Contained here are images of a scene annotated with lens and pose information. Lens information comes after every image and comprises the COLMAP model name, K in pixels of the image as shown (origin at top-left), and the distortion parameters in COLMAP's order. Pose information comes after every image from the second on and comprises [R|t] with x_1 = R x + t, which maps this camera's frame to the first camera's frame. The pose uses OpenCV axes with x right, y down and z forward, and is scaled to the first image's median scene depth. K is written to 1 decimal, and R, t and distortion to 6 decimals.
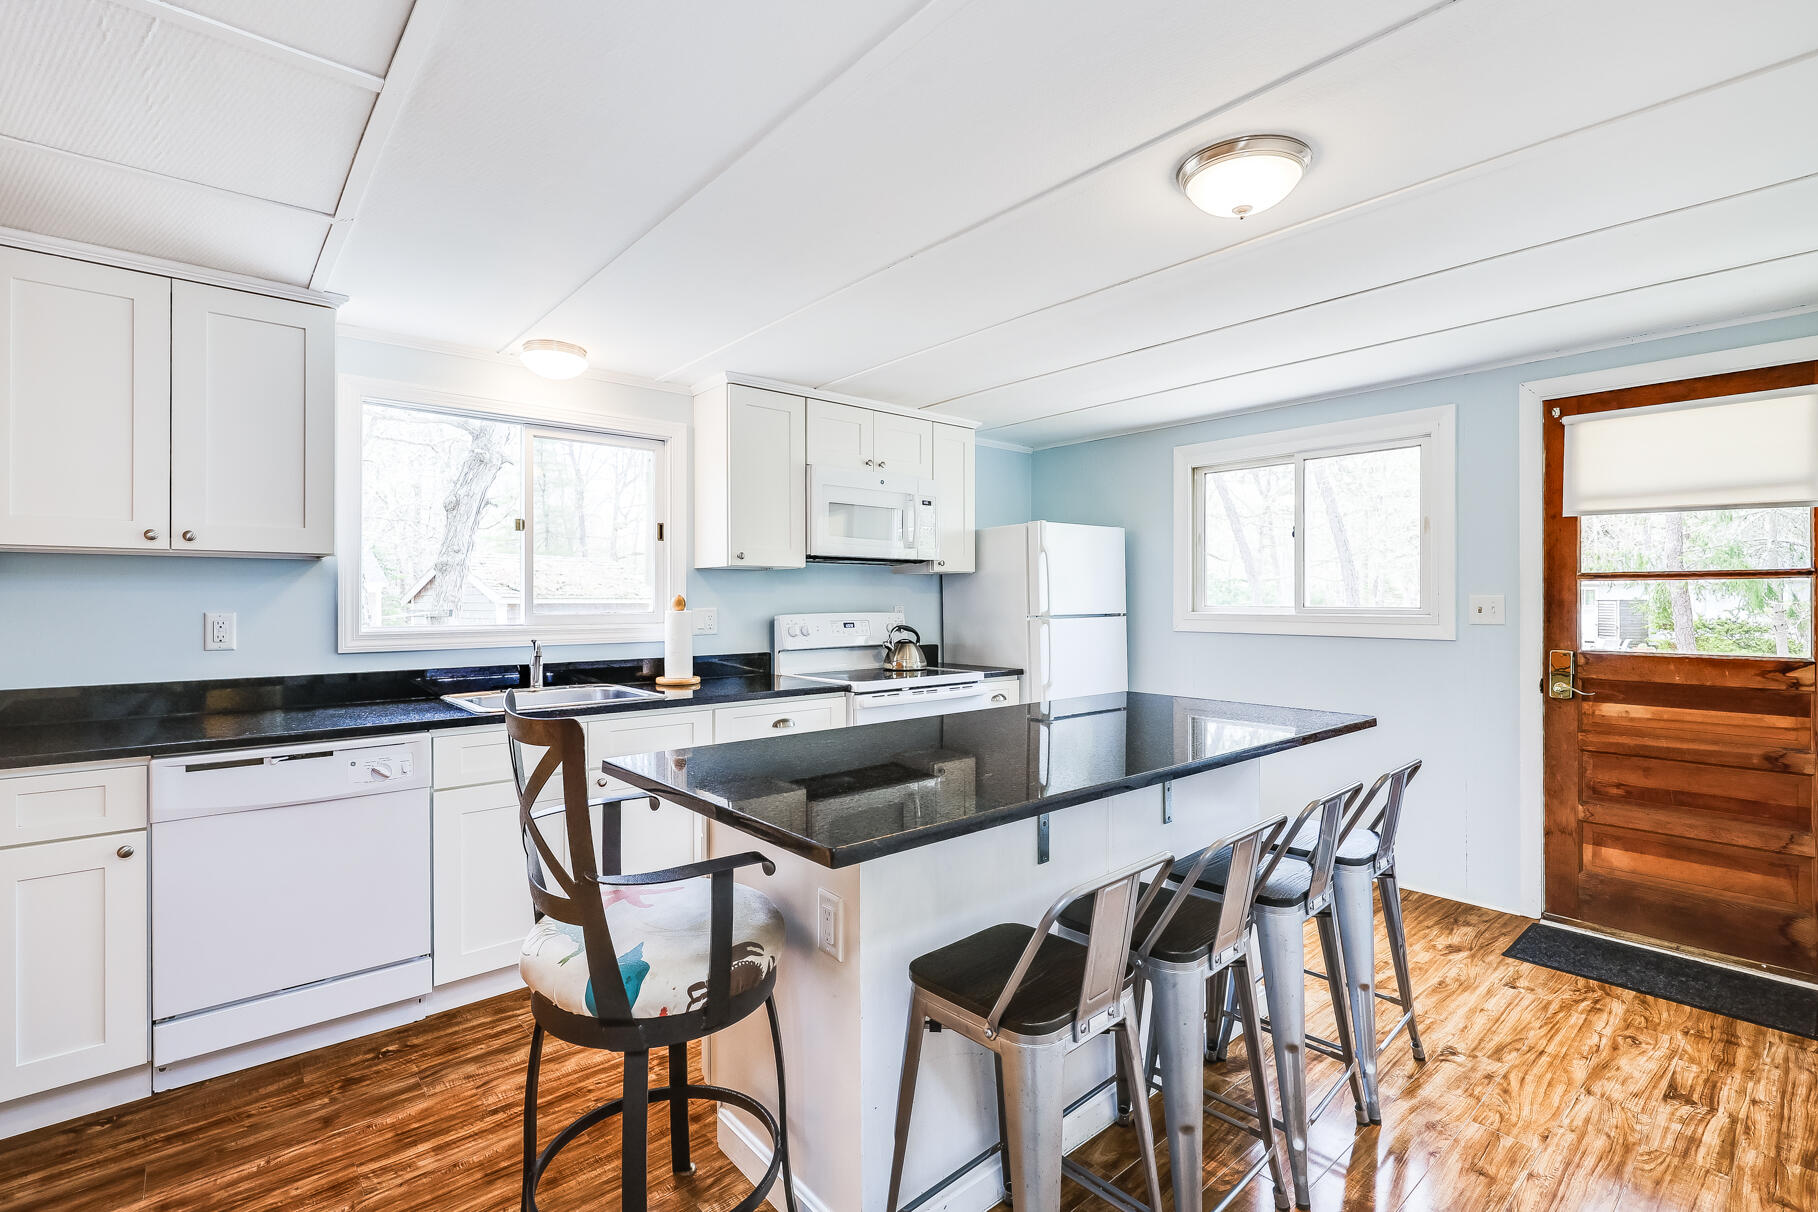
lens RADIAL K [[816.4, 0, 917.5], [0, 816.4, 605.8], [0, 0, 1]] dist [0.001388, 0.000724]
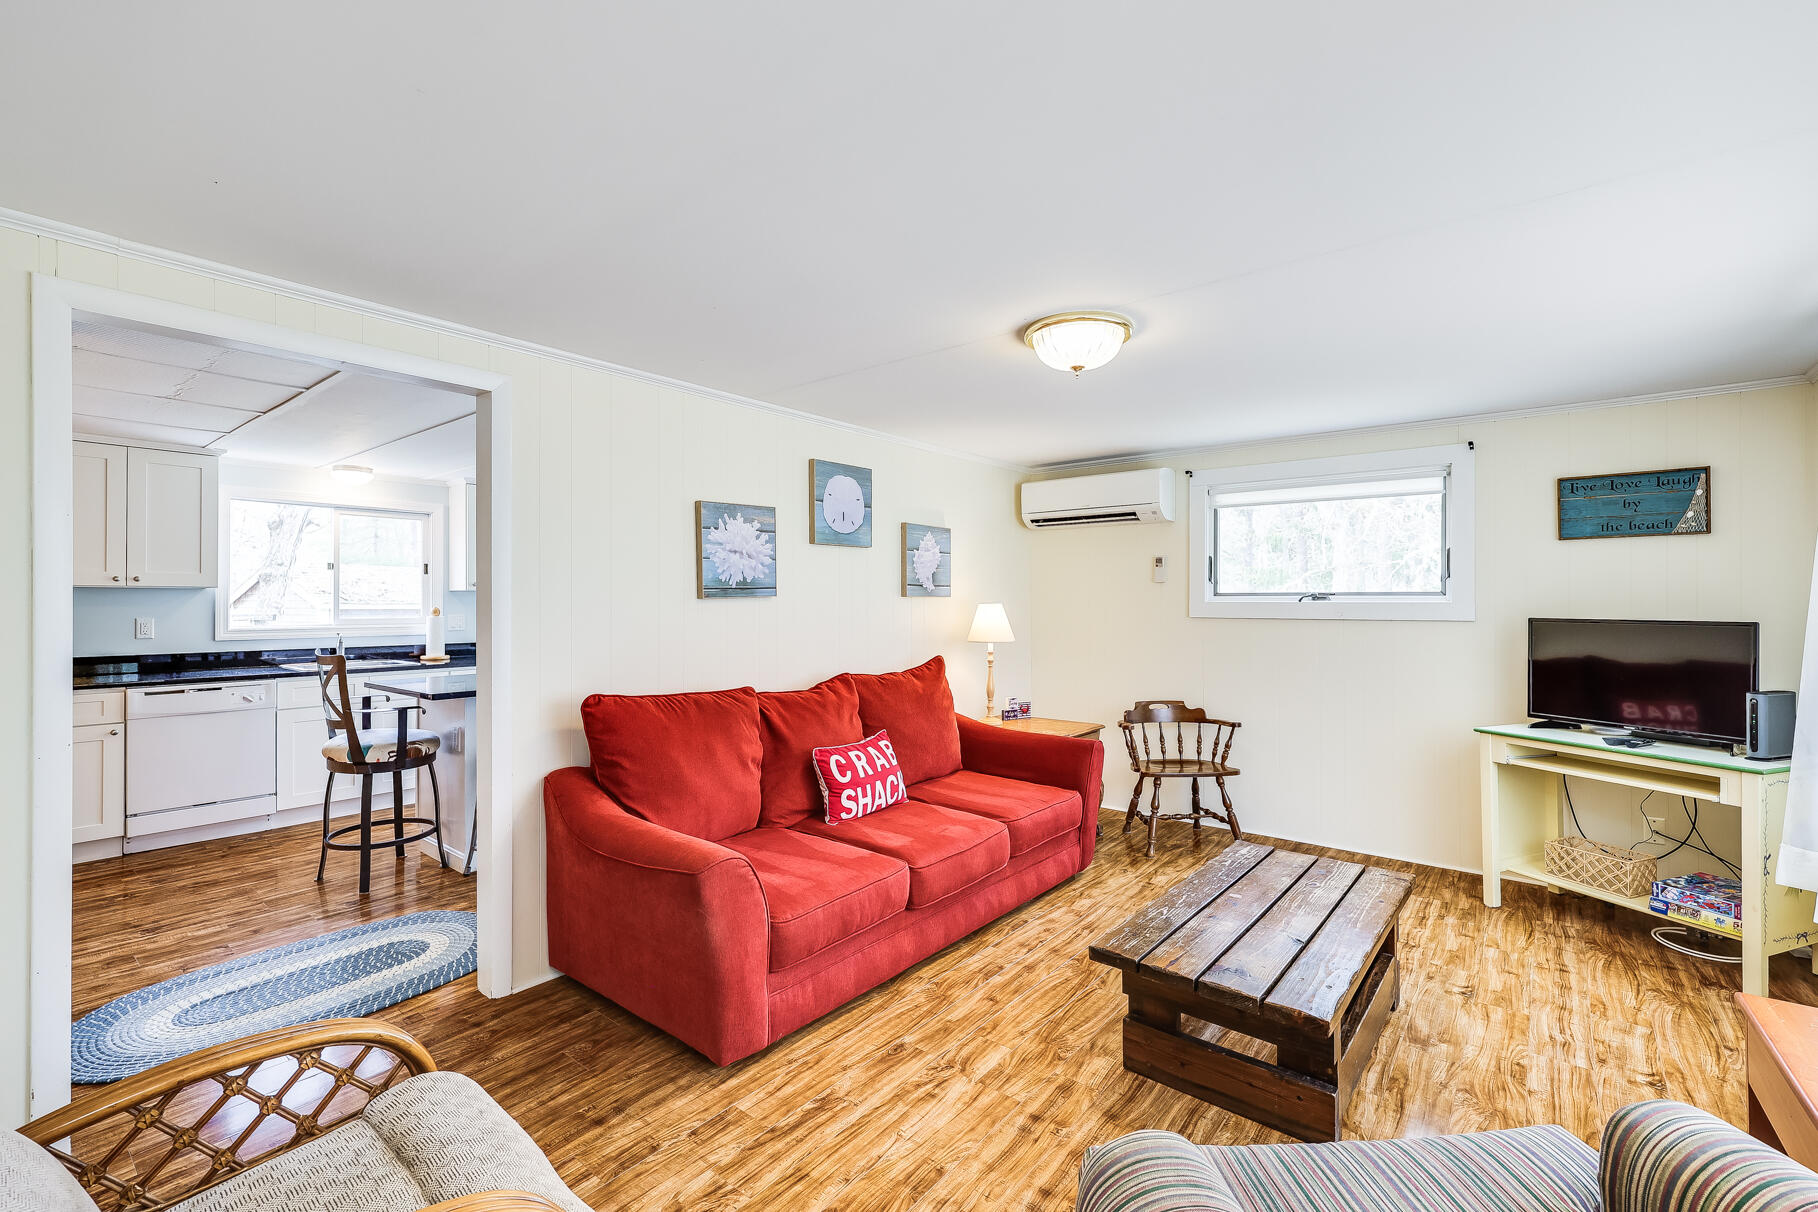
lens RADIAL K [[766.9, 0, 909.0], [0, 766.9, 606.0], [0, 0, 1]] dist [0.002557, -0.000144]
pose [[0.984228, 0.002182, 0.176892, 0.564113], [-0.001307, 0.999986, -0.005062, -0.013184], [-0.176901, 0.004751, 0.984217, -1.067043]]
